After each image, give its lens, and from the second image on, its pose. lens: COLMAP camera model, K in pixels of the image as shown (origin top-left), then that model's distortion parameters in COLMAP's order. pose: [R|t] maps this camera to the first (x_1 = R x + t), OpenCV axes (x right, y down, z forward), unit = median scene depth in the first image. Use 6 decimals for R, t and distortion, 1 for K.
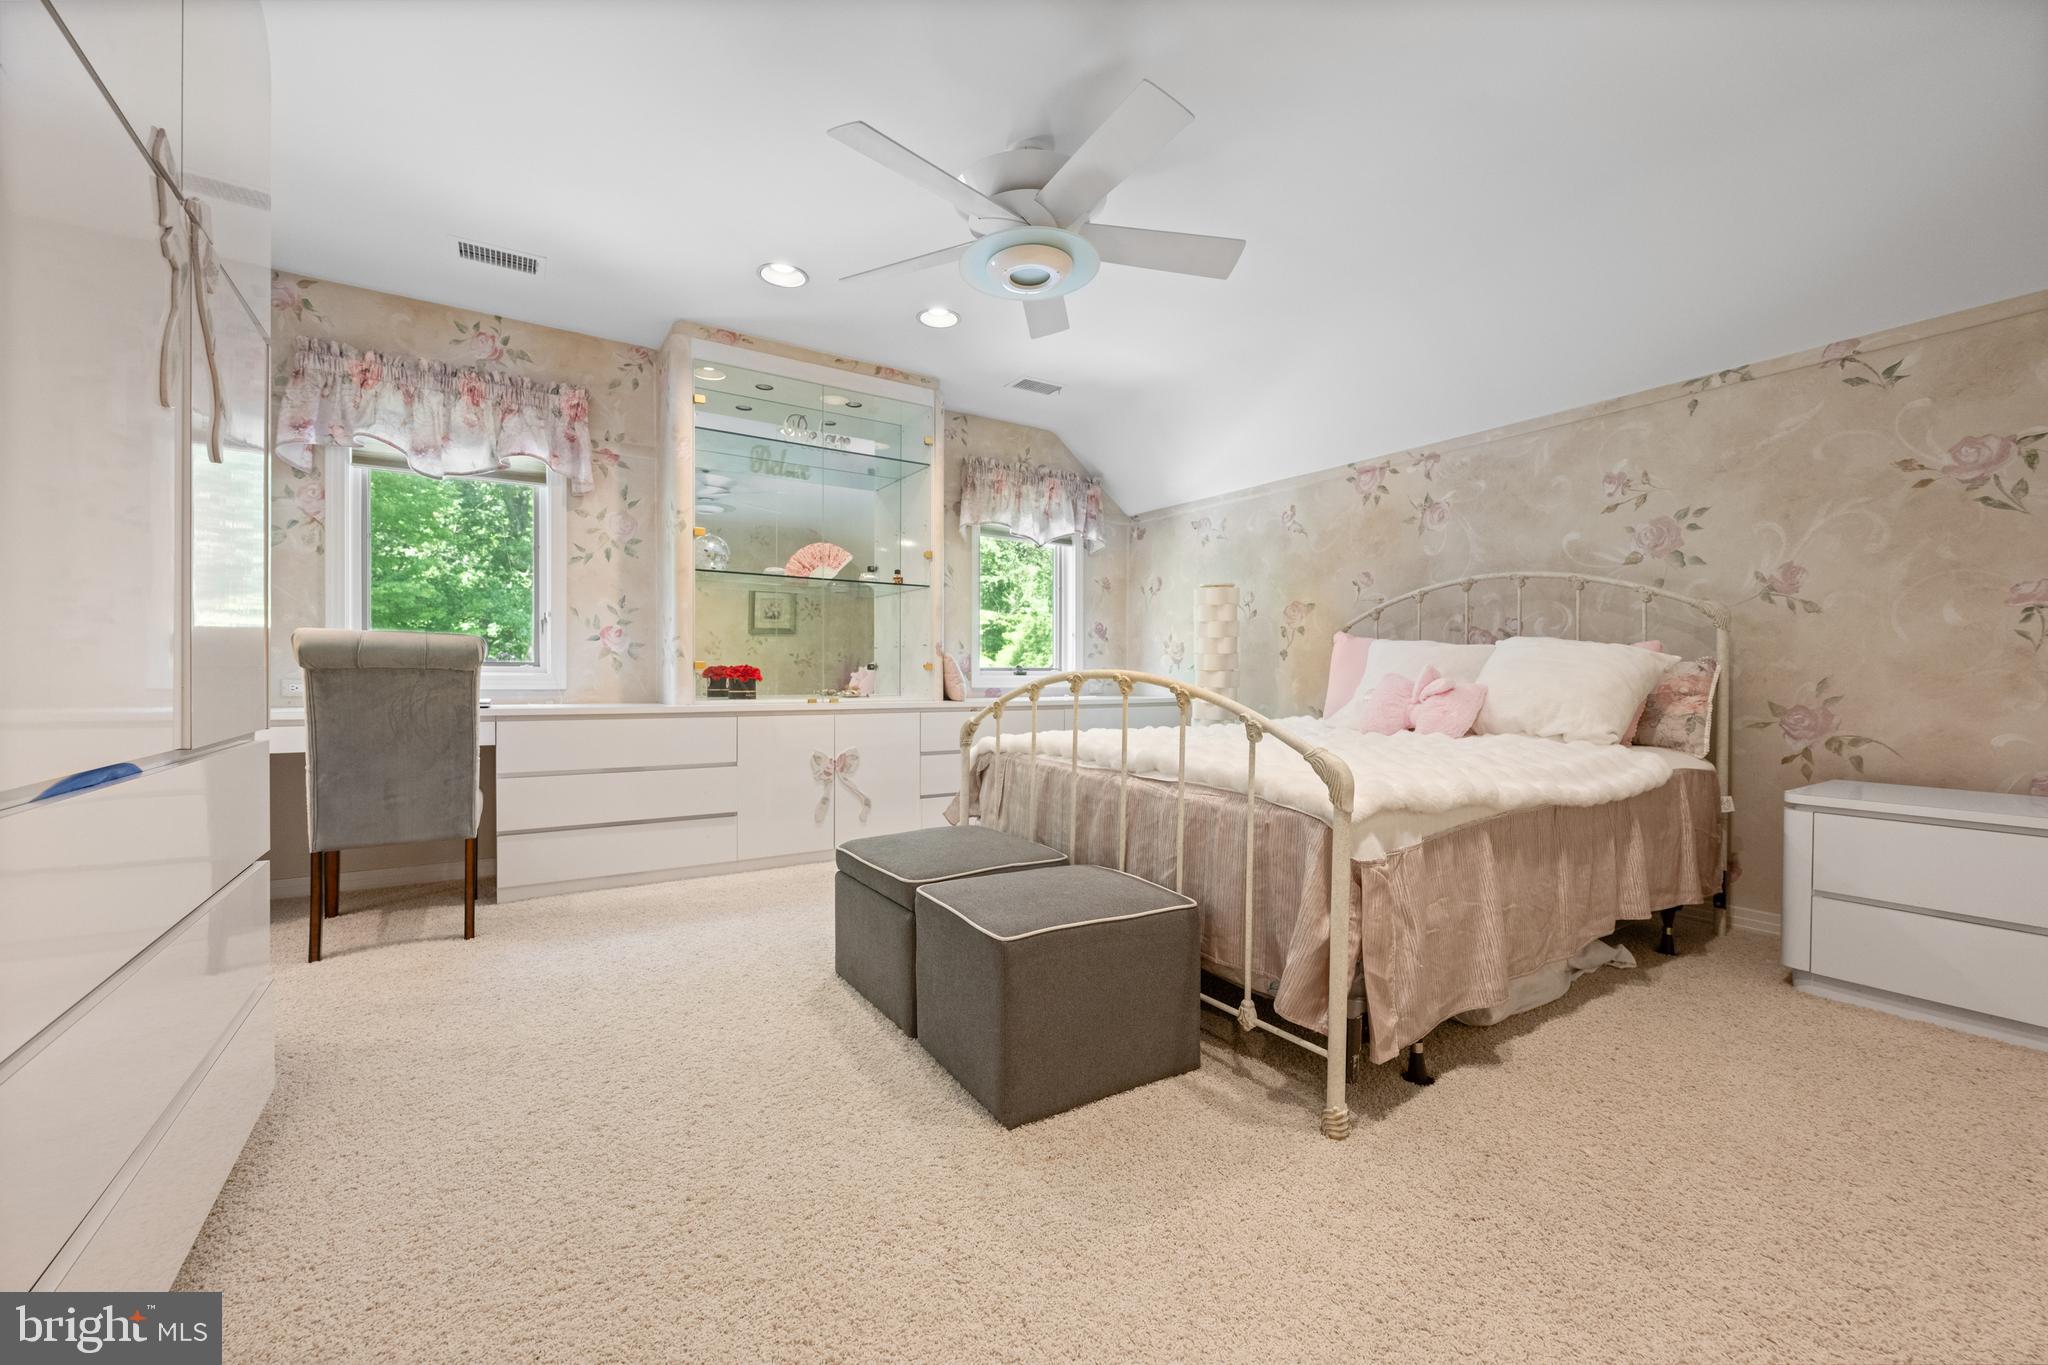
lens RADIAL K [[815.7, 0, 1016.4], [0, 815.7, 682.0], [0, 0, 1]] dist [0.002882, -0.000017]
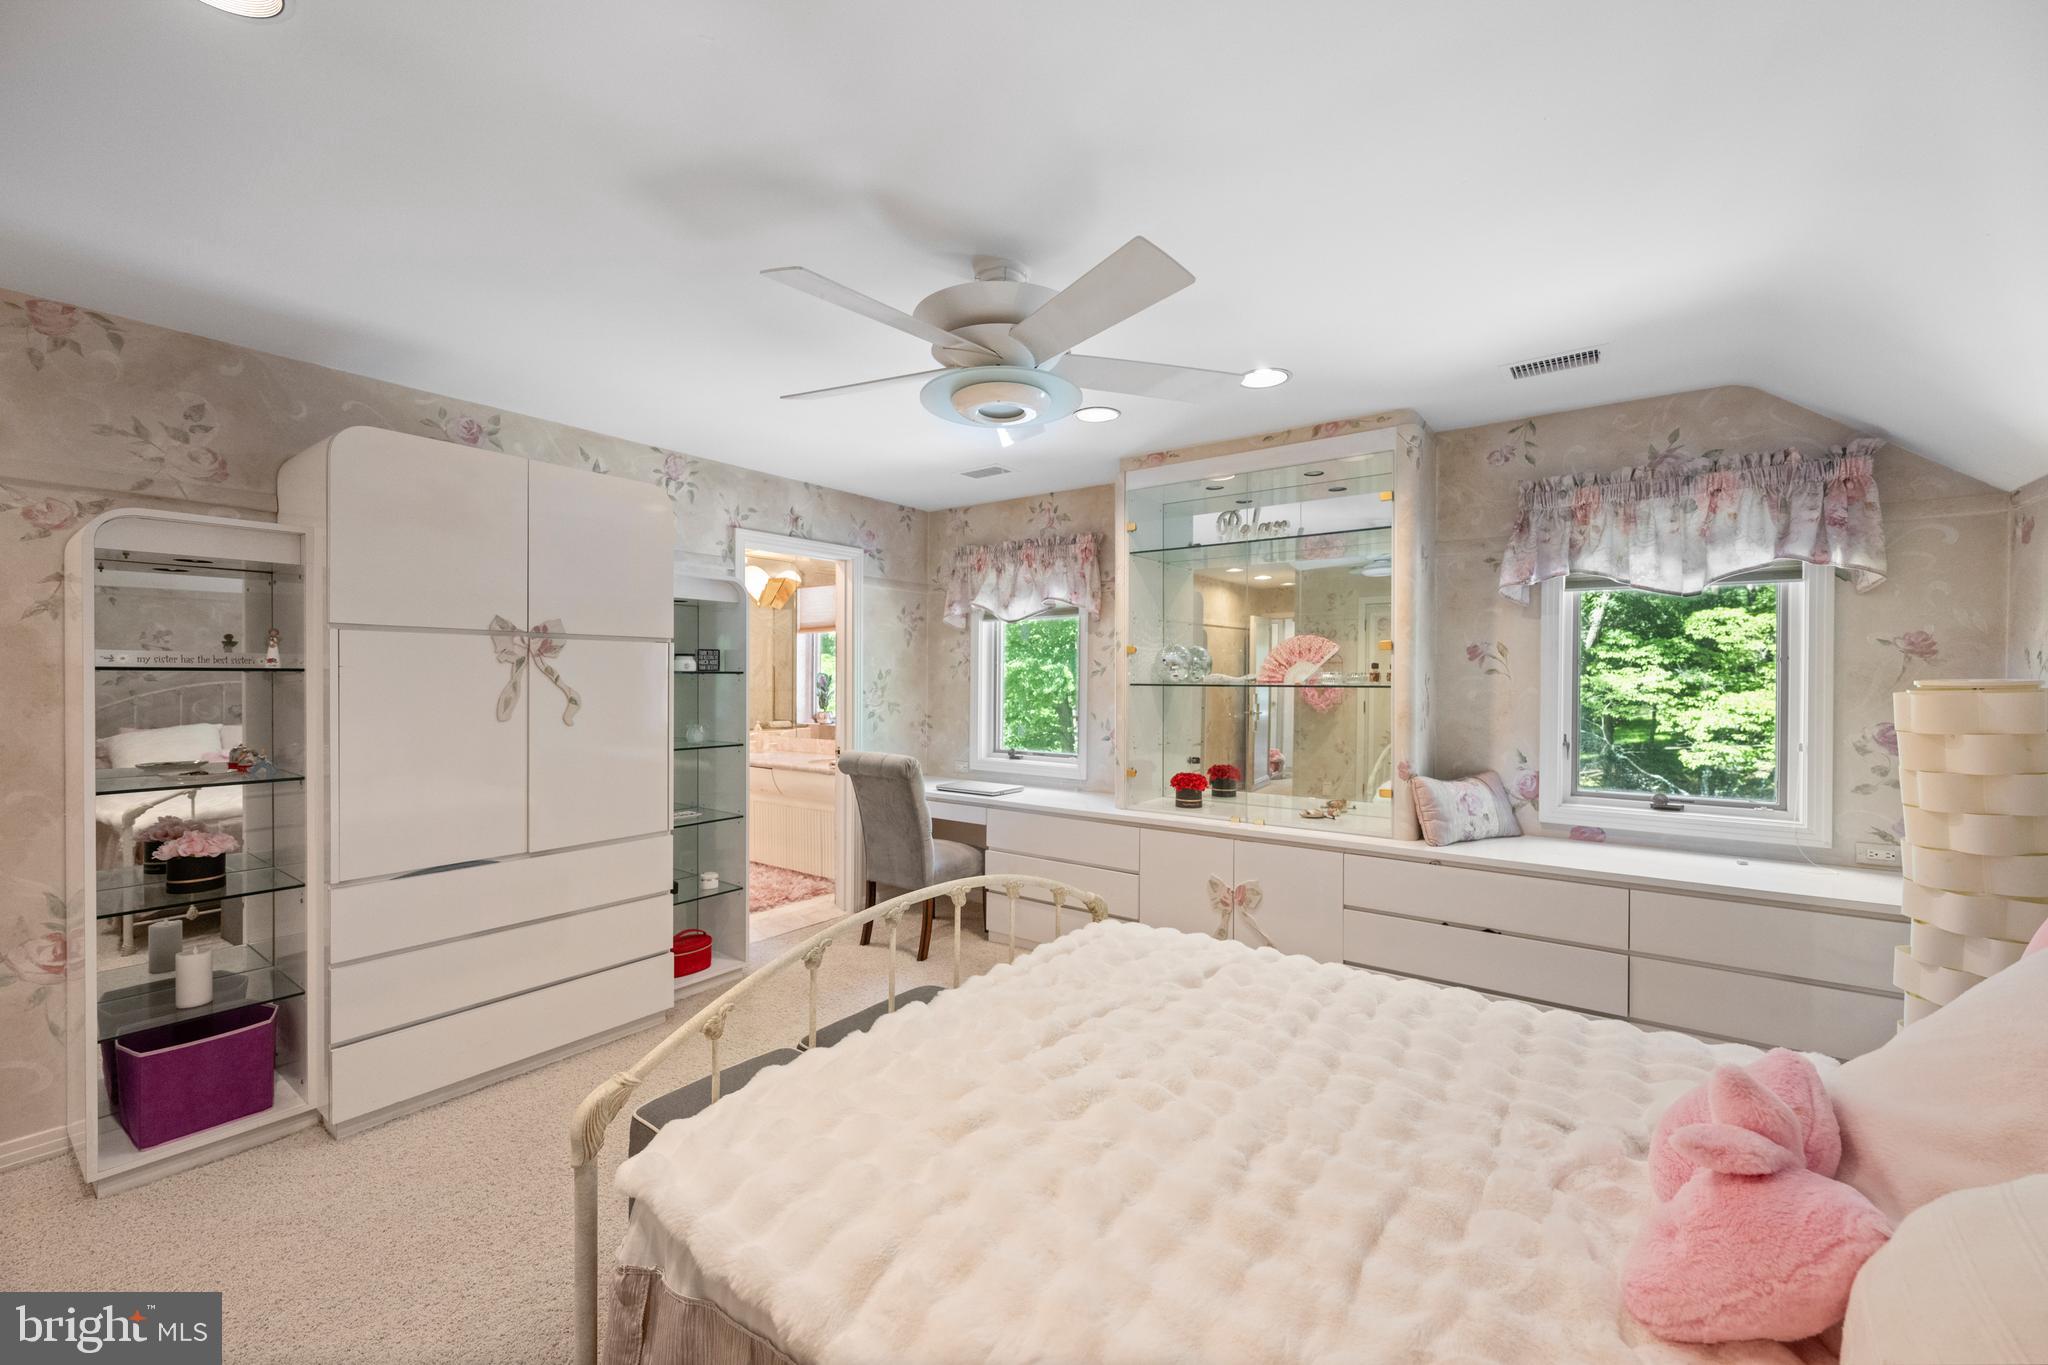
lens RADIAL K [[815.7, 0, 1018.7], [0, 815.7, 680.5], [0, 0, 1]] dist [0.002882, -0.000017]
pose [[0.350877, 0.003171, -0.936416, 0.545296], [-0.006186, 0.999980, 0.001068, -0.137506], [0.936401, 0.005418, 0.350890, 0.462171]]
